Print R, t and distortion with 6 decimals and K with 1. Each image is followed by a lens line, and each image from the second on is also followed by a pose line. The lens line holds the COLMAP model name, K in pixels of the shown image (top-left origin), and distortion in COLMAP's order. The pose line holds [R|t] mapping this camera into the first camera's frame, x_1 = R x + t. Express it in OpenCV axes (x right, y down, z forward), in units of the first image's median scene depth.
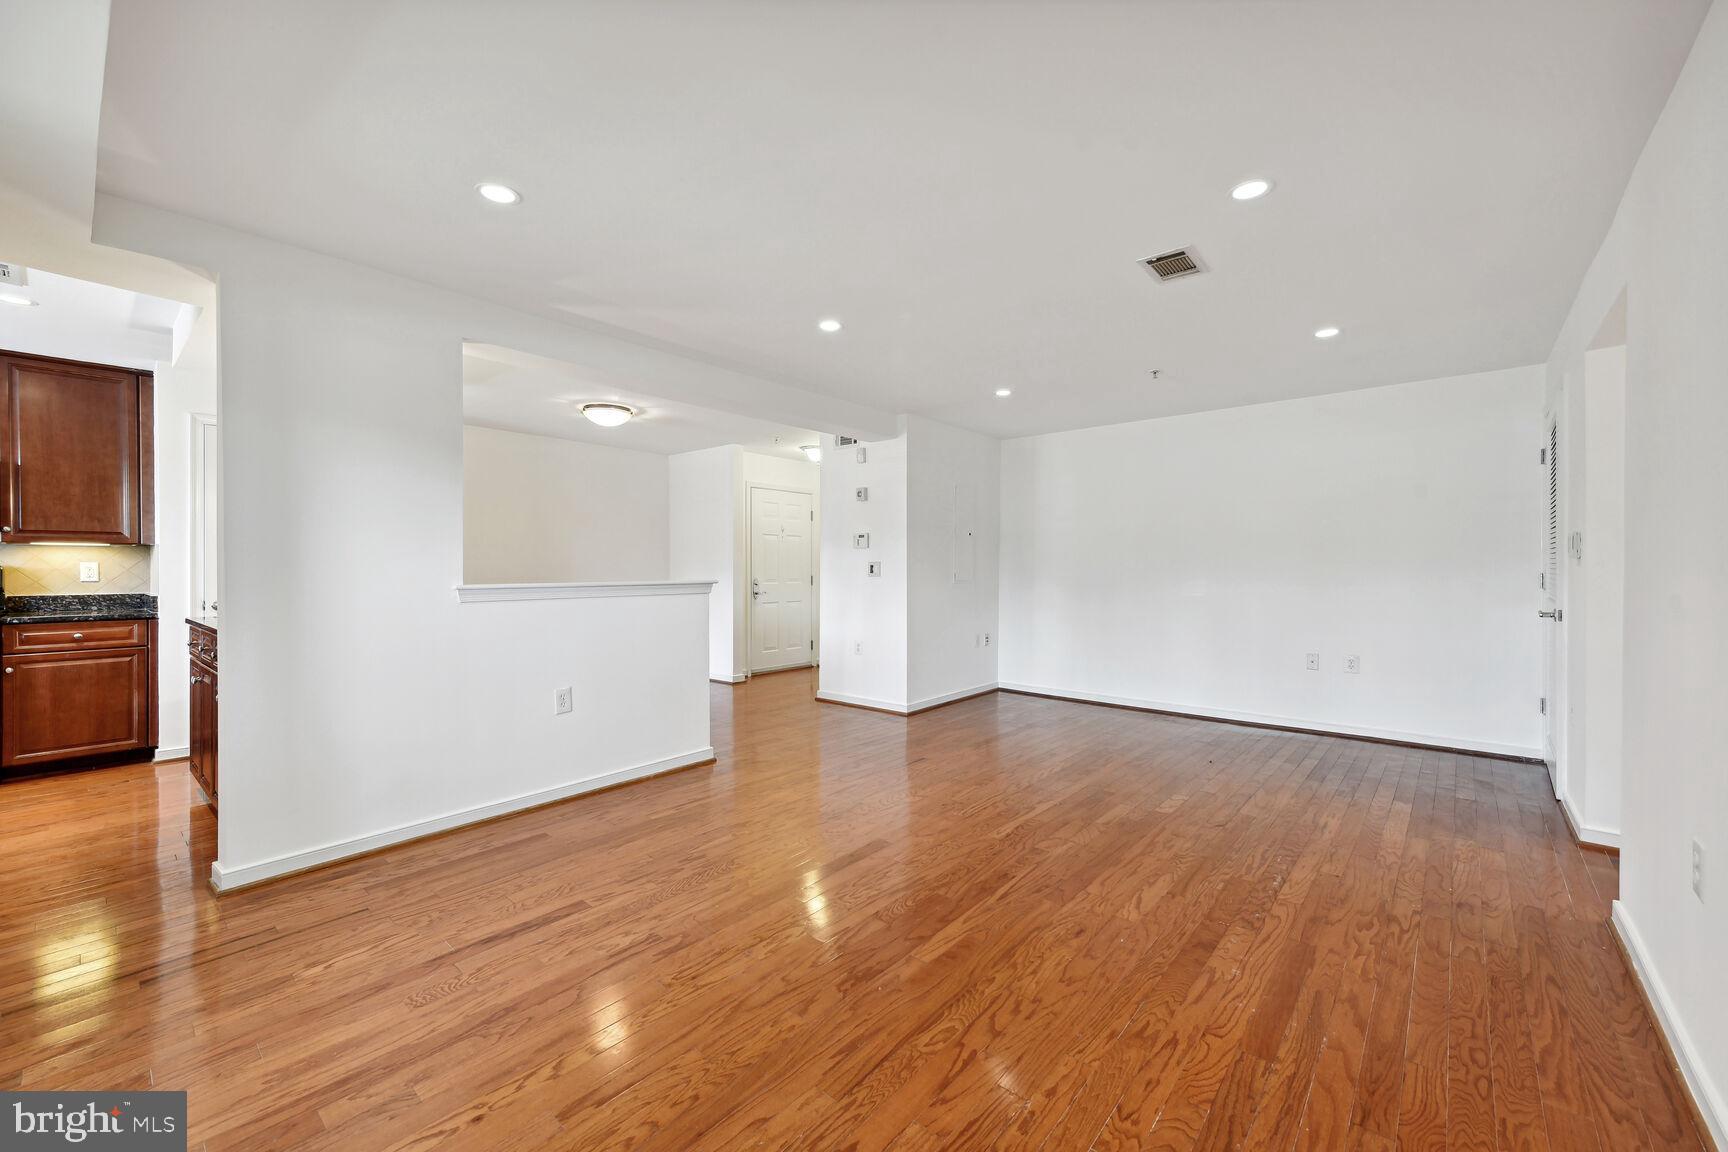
lens RADIAL K [[678.8, 0, 858.3], [0, 678.8, 565.6], [0, 0, 1]] dist [0.007083, 0.000518]
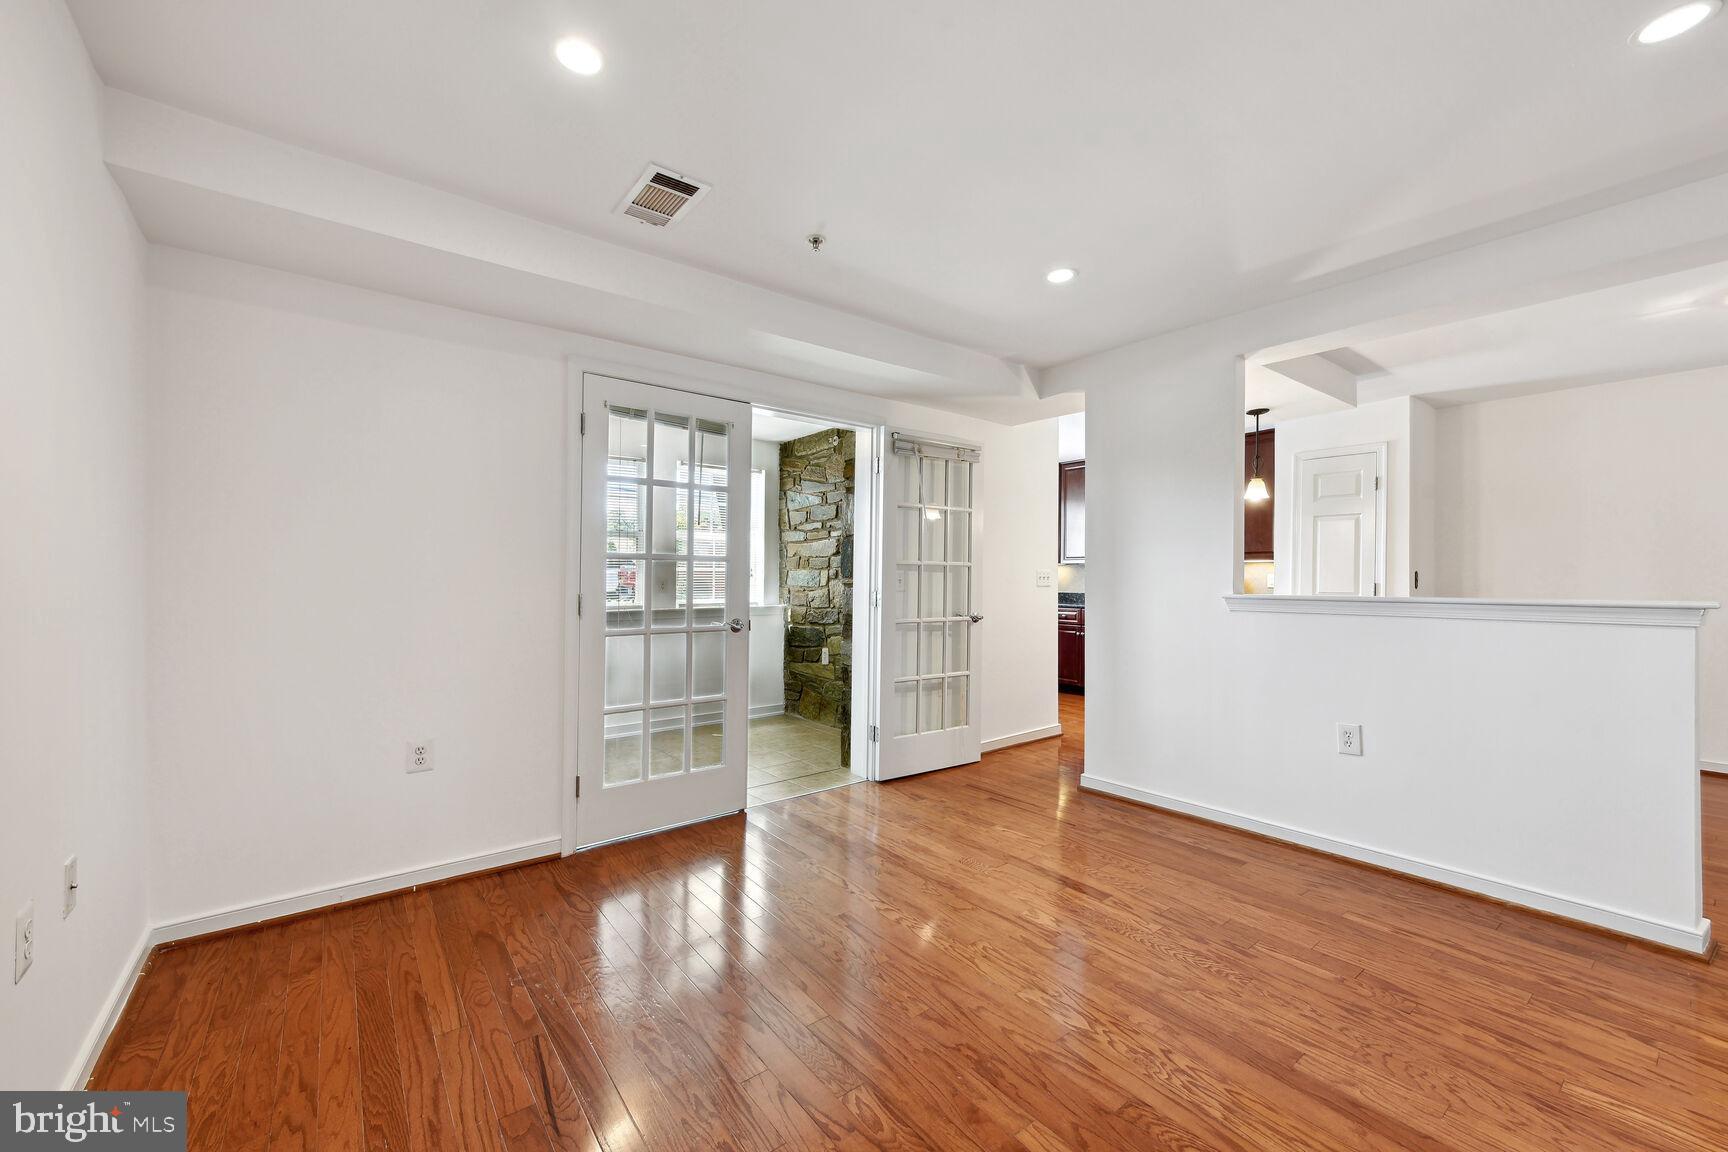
lens RADIAL K [[682.9, 0, 861.2], [0, 682.9, 571.7], [0, 0, 1]] dist [0.008765, 0.000025]
pose [[-0.190289, -0.007752, -0.981697, 0.613851], [0.000934, 0.999967, -0.008077, 0.002114], [0.981728, -0.002454, -0.190276, 0.718029]]
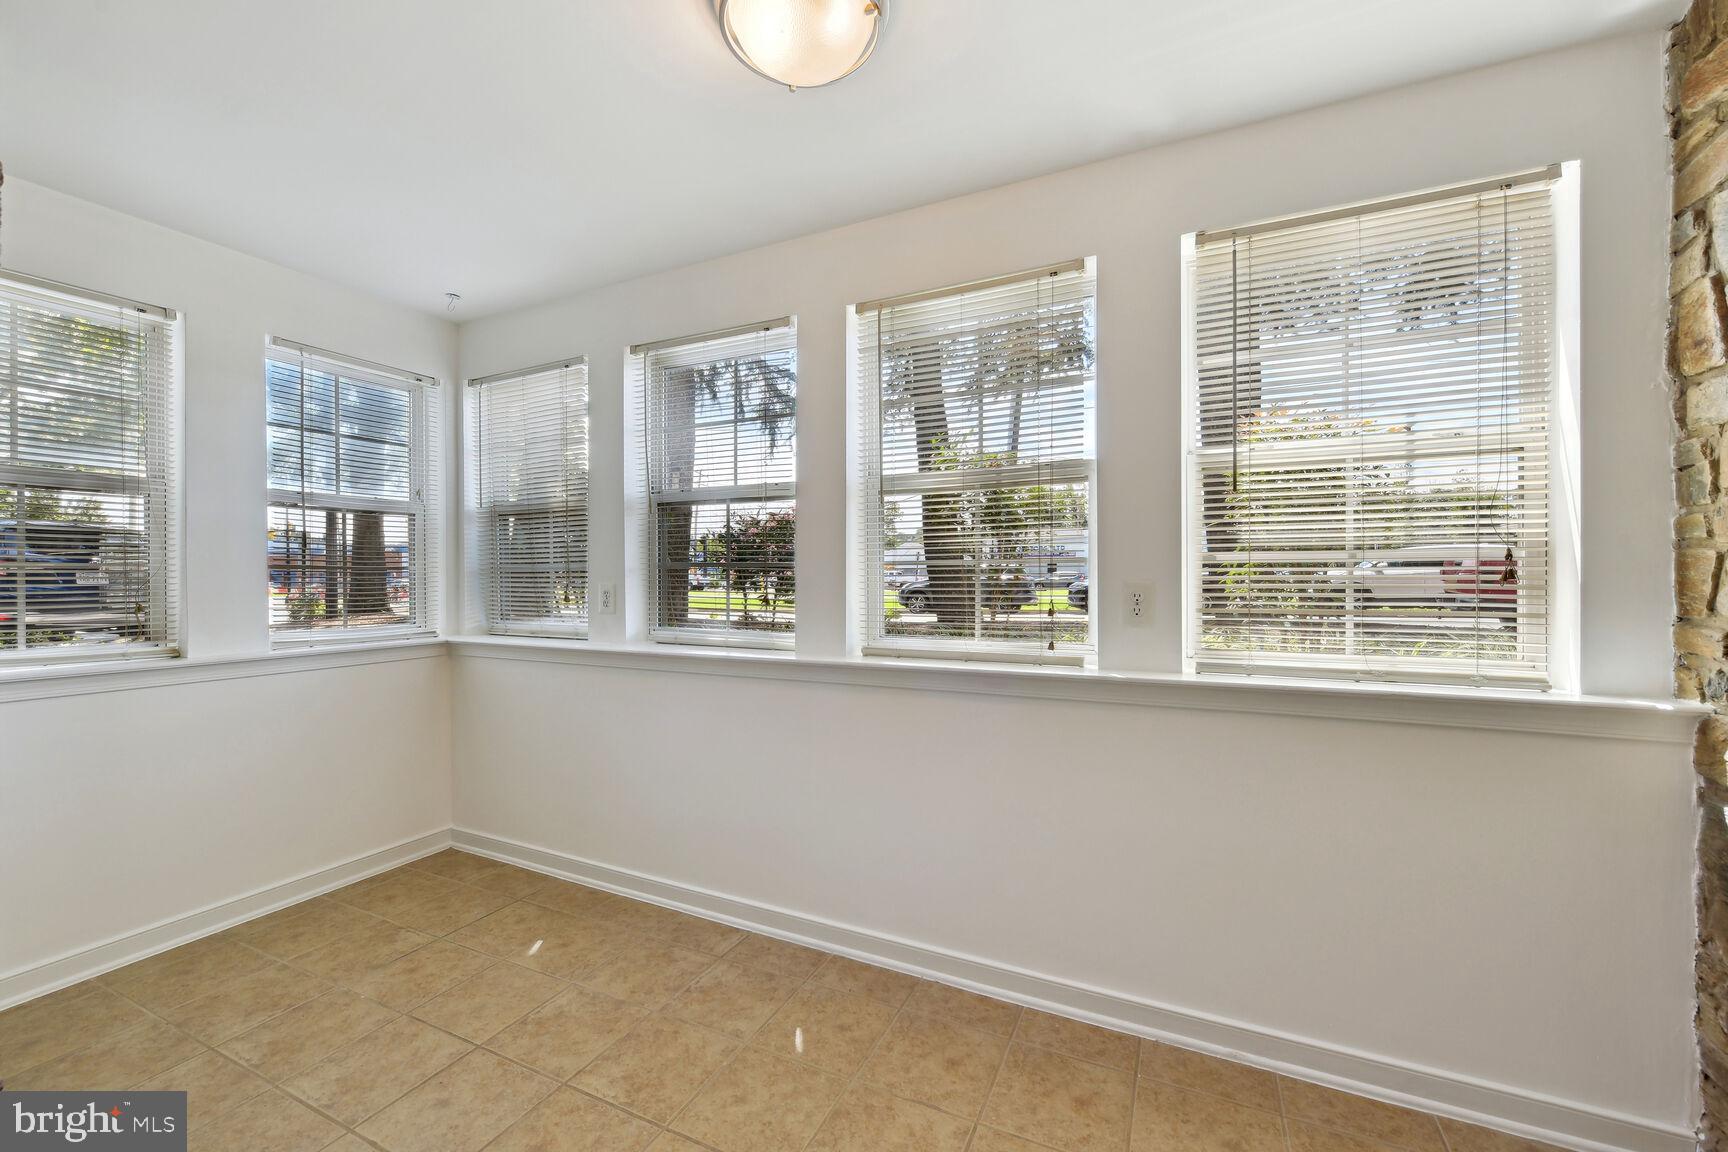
lens RADIAL K [[694.6, 0, 858.4], [0, 694.6, 577.2], [0, 0, 1]] dist [-0.006636, -0.000283]
pose [[-0.966060, -0.000687, -0.258317, -0.743540], [0.000586, 0.999988, -0.004851, -0.000470], [0.258318, -0.004838, -0.966048, 0.388666]]
